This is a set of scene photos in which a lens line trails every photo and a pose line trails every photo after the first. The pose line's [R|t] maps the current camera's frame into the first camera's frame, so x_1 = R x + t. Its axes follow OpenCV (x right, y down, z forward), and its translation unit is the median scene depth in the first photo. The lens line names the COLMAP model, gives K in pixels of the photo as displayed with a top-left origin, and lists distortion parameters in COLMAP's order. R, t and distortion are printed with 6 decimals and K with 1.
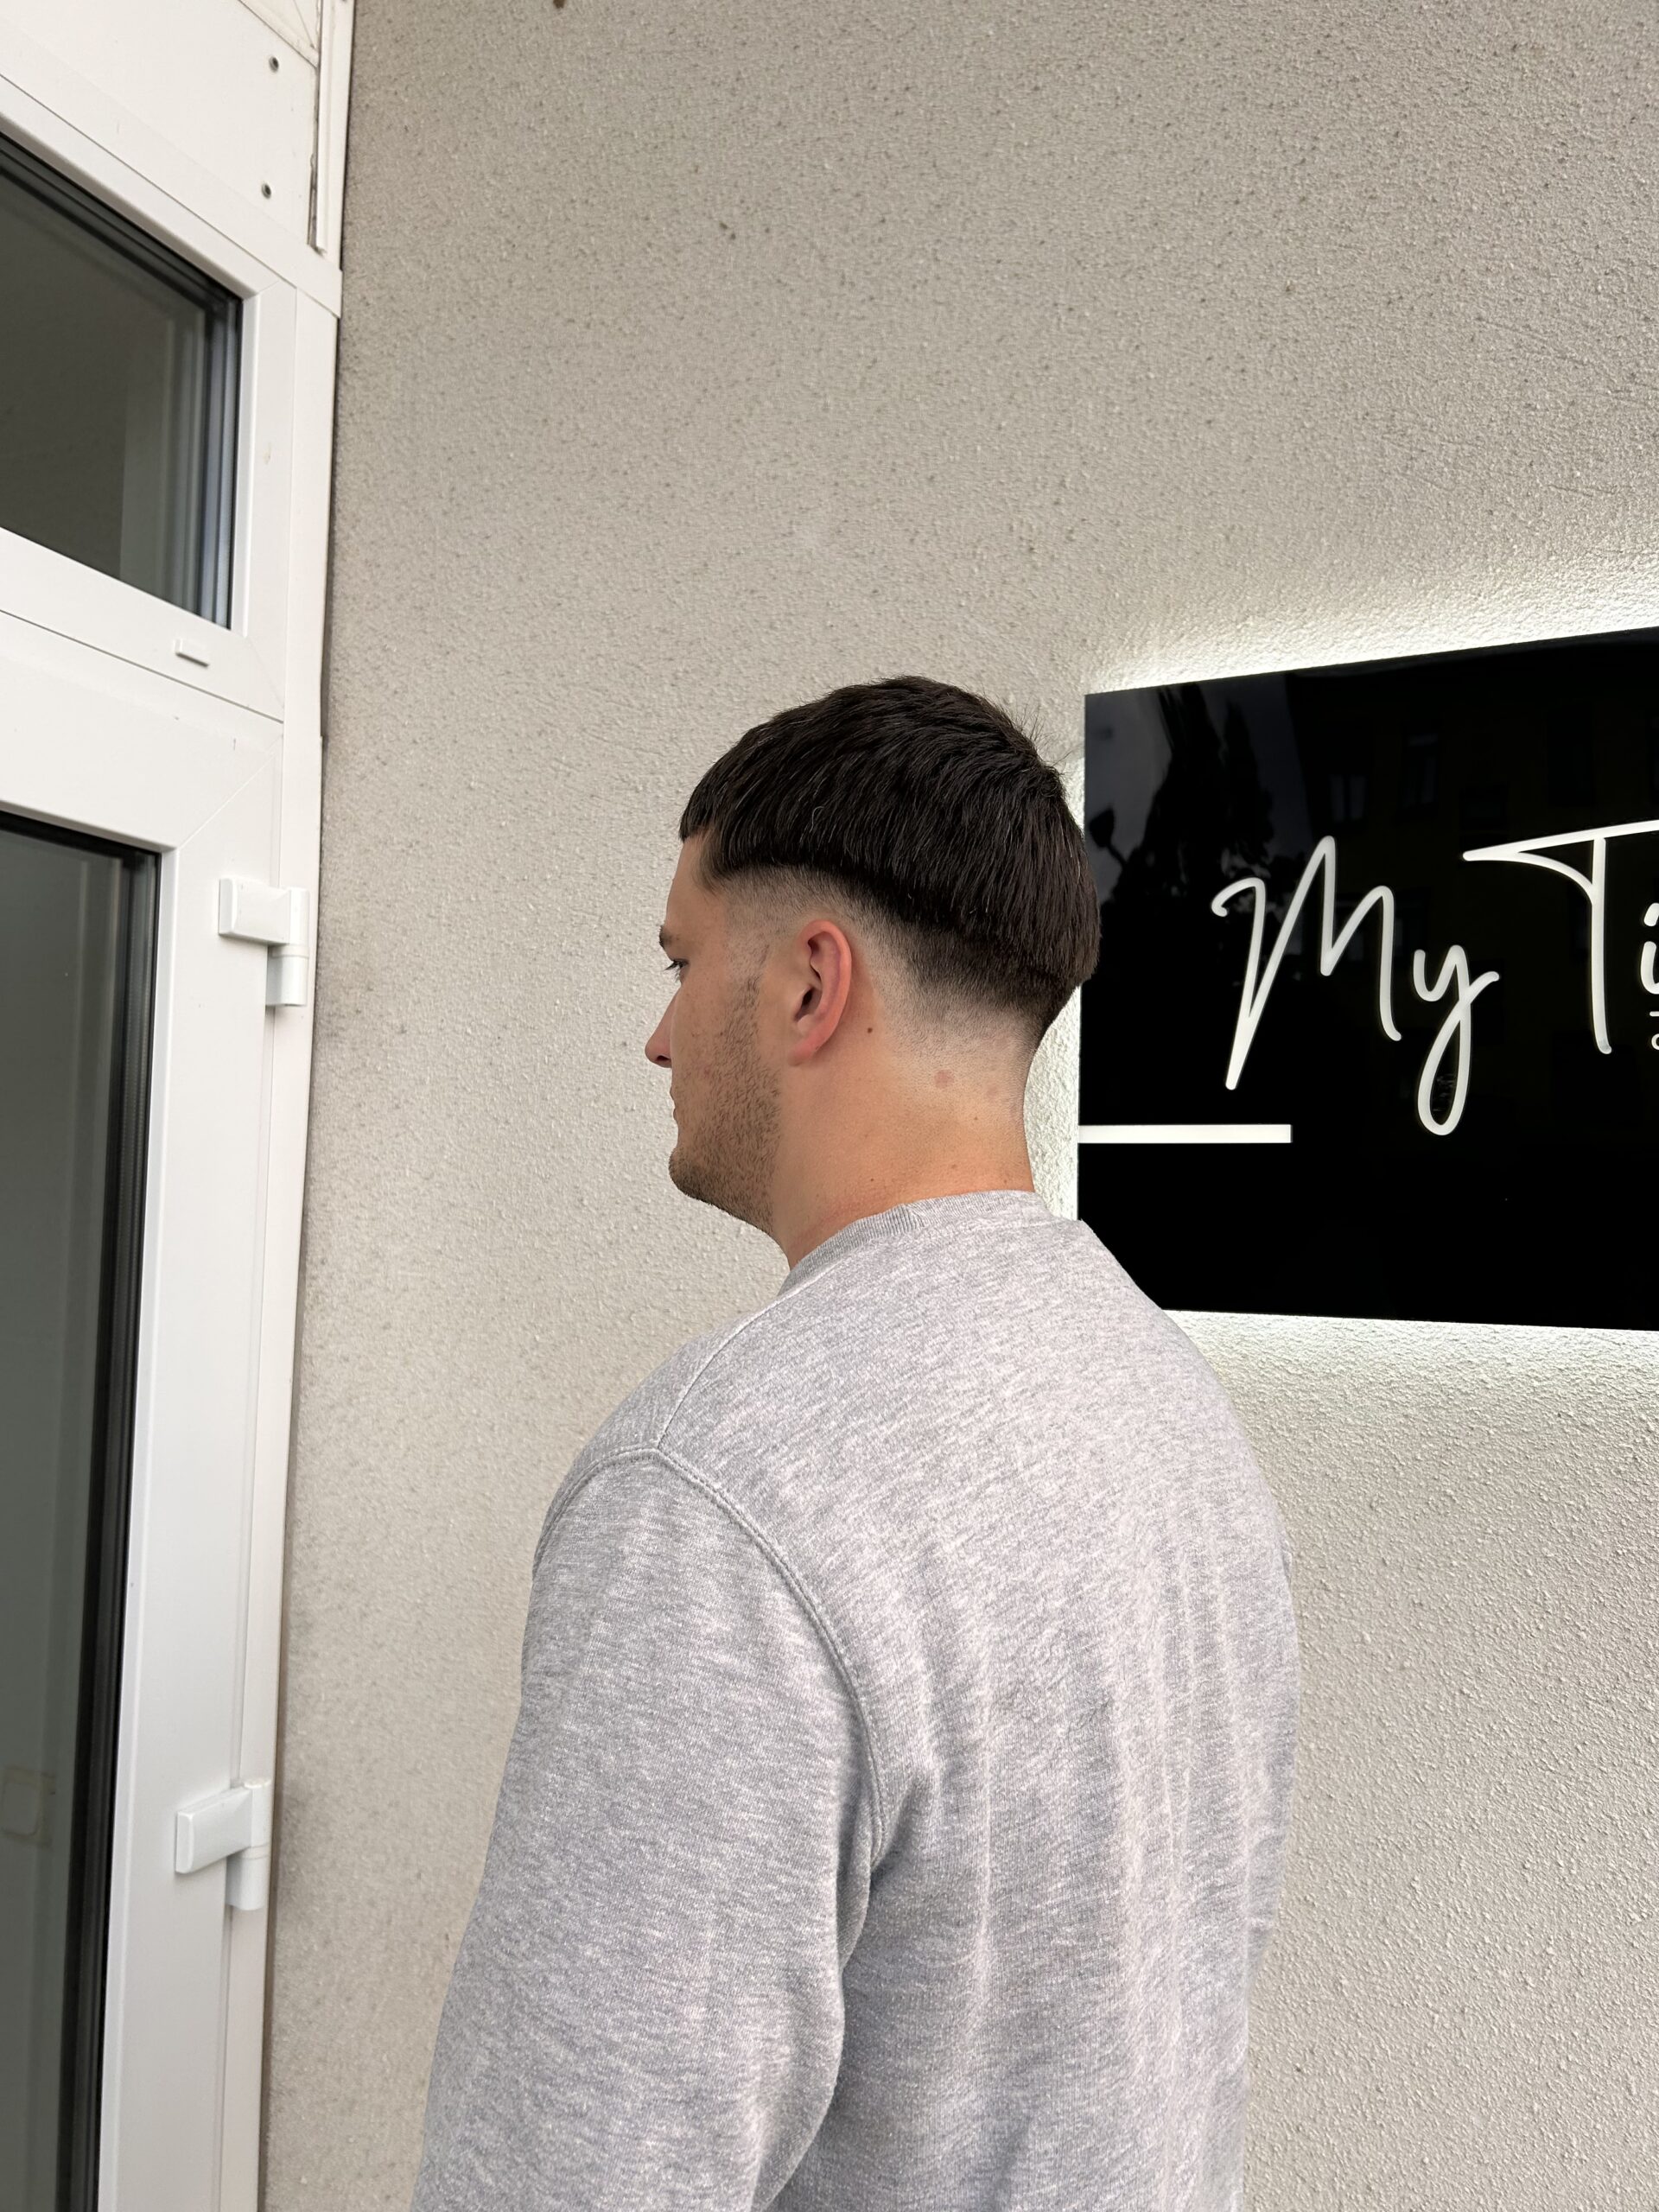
lens RADIAL K [[1686.1, 0, 828.3], [0, 1686.1, 1168.4], [0, 0, 1]] dist [0.058149, -0.066175]
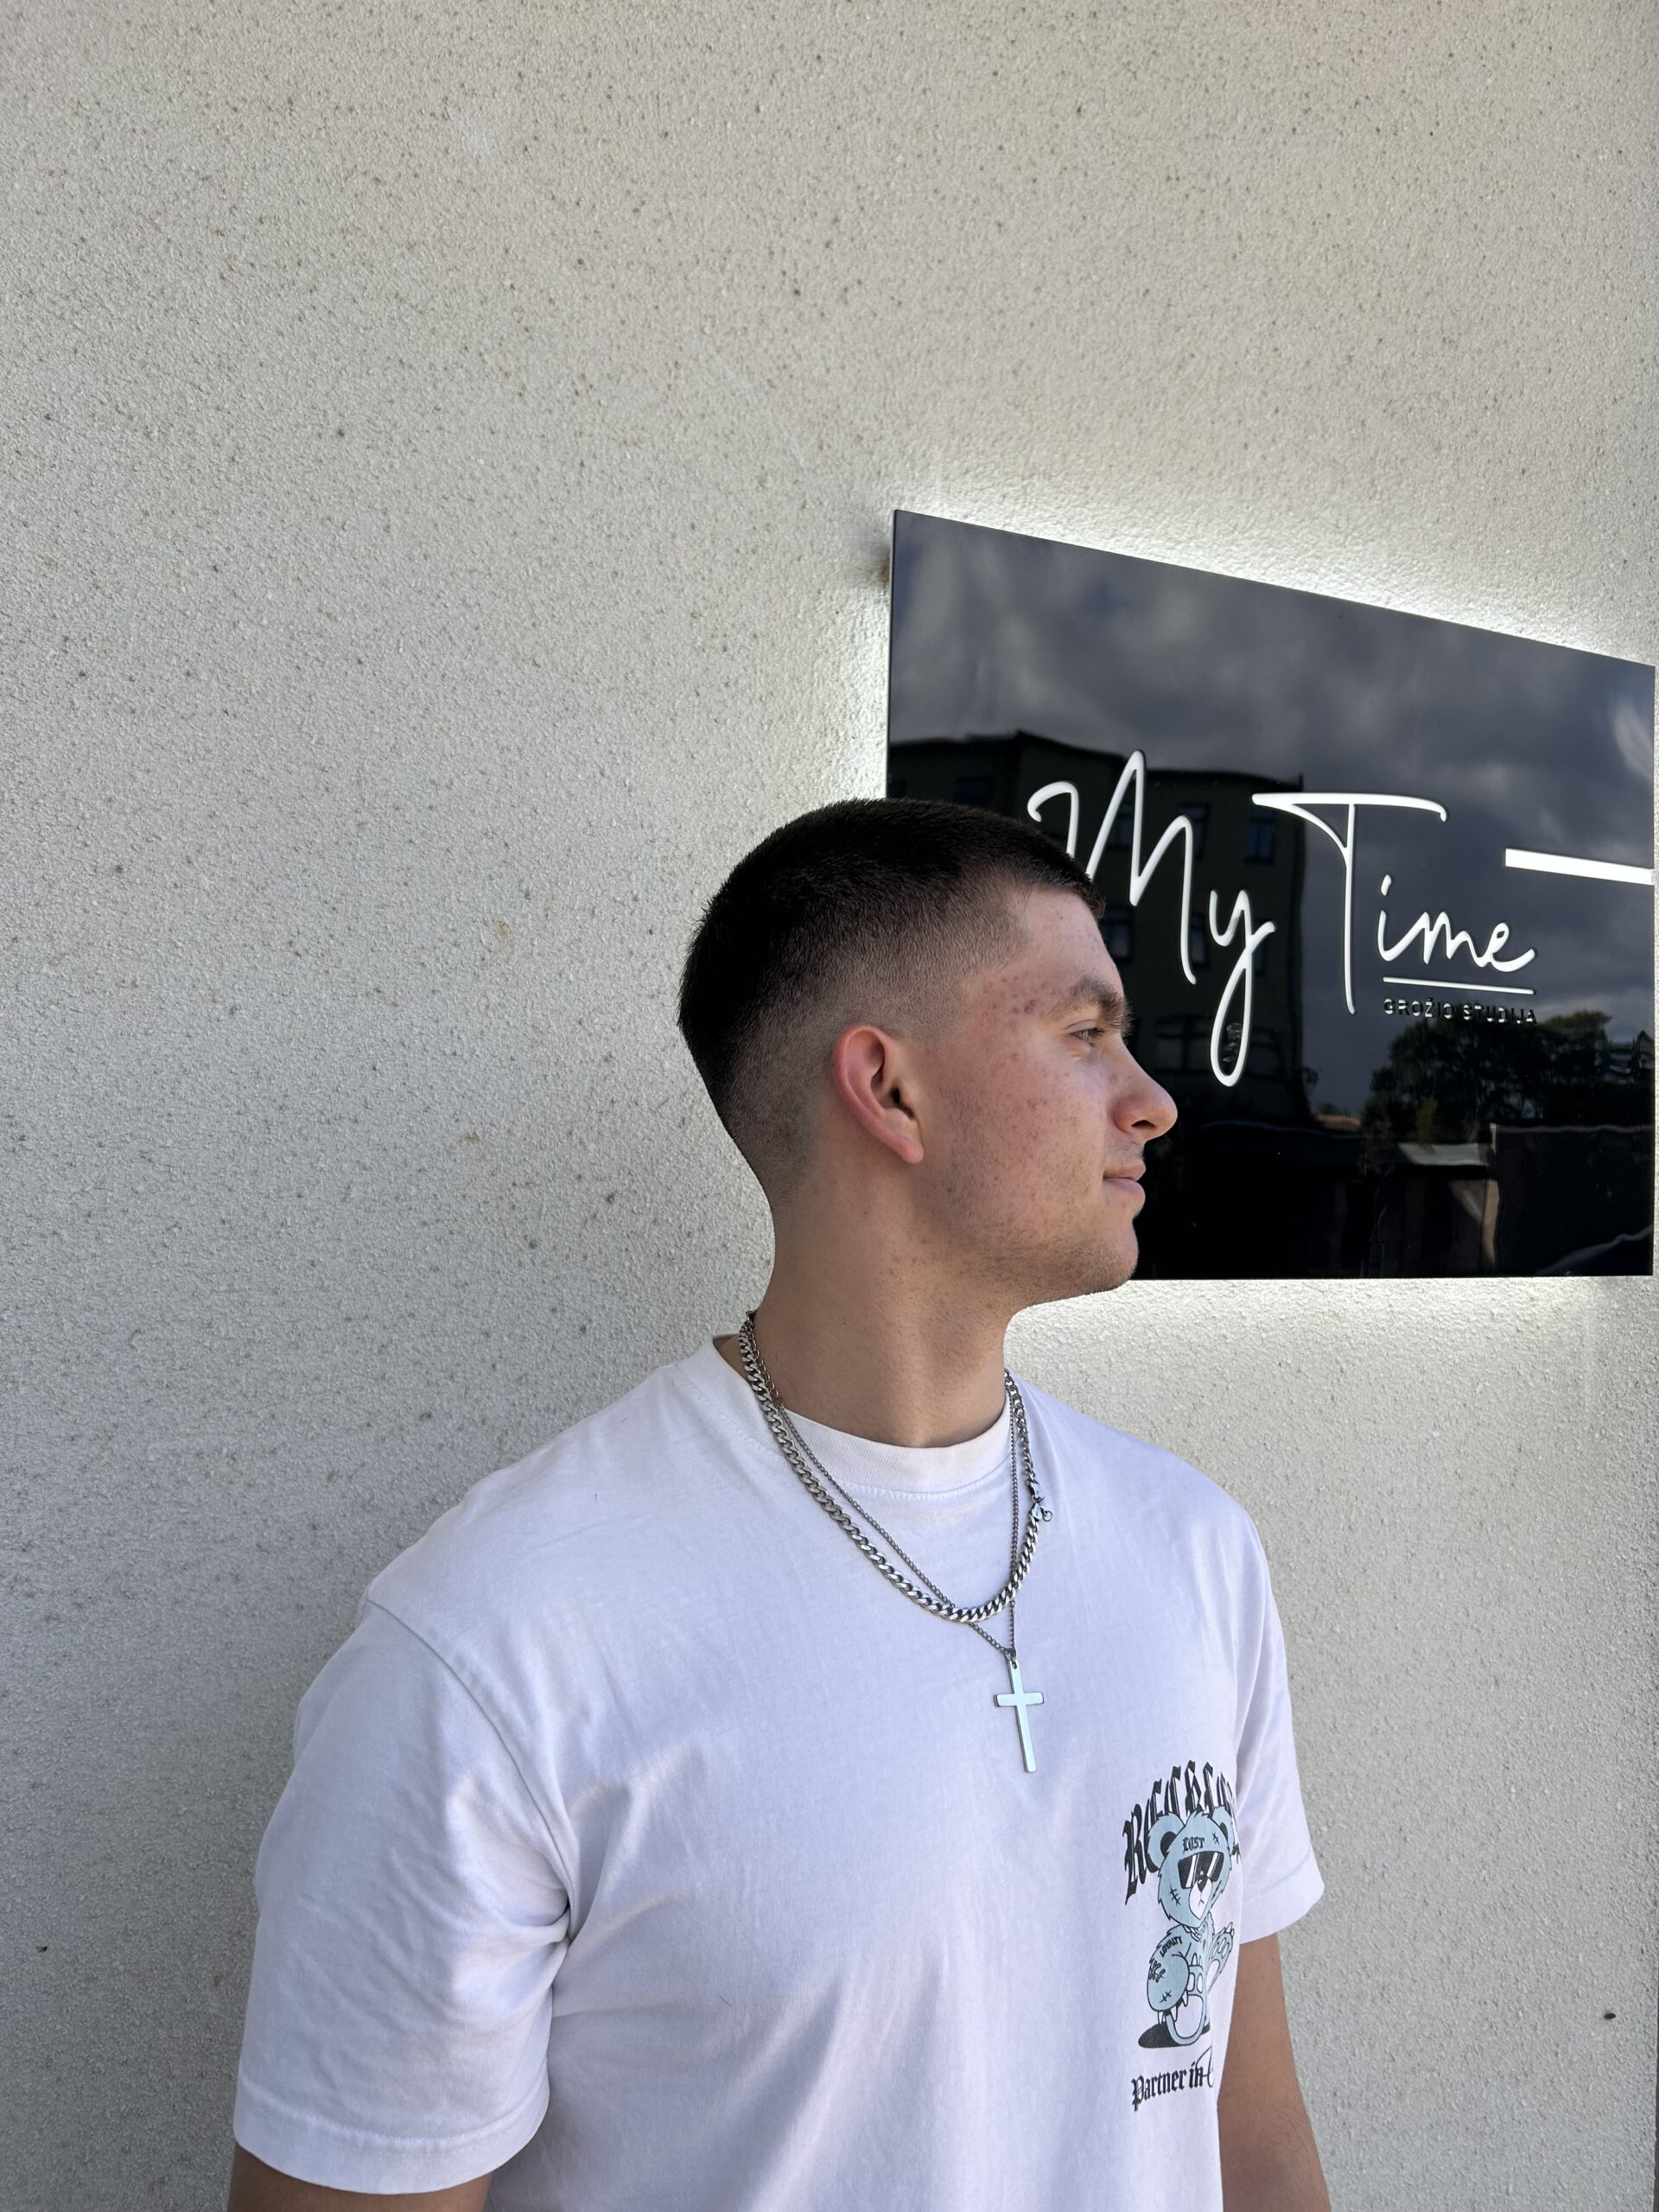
lens RADIAL K [[1686.1, 0, 828.3], [0, 1686.1, 1168.4], [0, 0, 1]] dist [0.058149, -0.066175]
pose [[0.648689, -0.002891, 0.761048, -0.504889], [-0.027910, 0.999230, 0.027585, 0.006689], [-0.760542, -0.039135, 0.648108, 0.534078]]
